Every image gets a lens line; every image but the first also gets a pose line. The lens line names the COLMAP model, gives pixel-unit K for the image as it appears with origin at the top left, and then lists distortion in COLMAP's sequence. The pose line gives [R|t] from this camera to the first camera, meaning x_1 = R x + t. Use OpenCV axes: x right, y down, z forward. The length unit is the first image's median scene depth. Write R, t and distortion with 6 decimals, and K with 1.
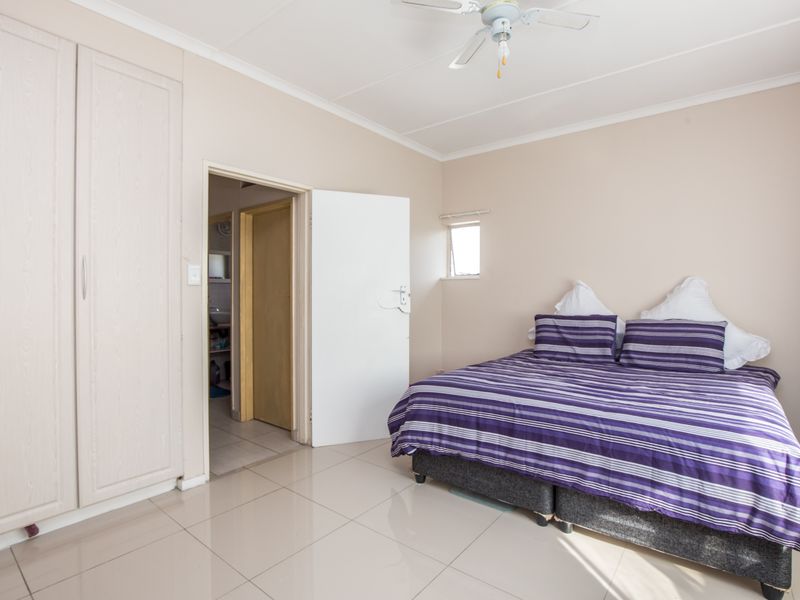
lens RADIAL K [[419.3, 0, 405.3], [0, 419.3, 295.4], [0, 0, 1]] dist [-0.037243, 0.001789]
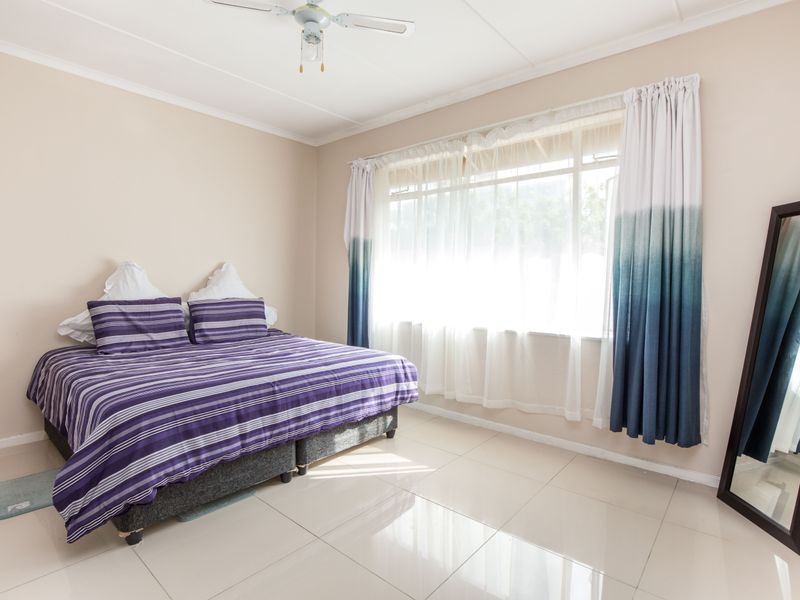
lens RADIAL K [[419.3, 0, 405.3], [0, 419.3, 295.4], [0, 0, 1]] dist [-0.037243, 0.001789]
pose [[0.030146, -0.037730, 0.998833, -0.719364], [-0.006814, 0.999256, 0.037951, 0.000474], [-0.999522, -0.007950, 0.029867, 0.598983]]
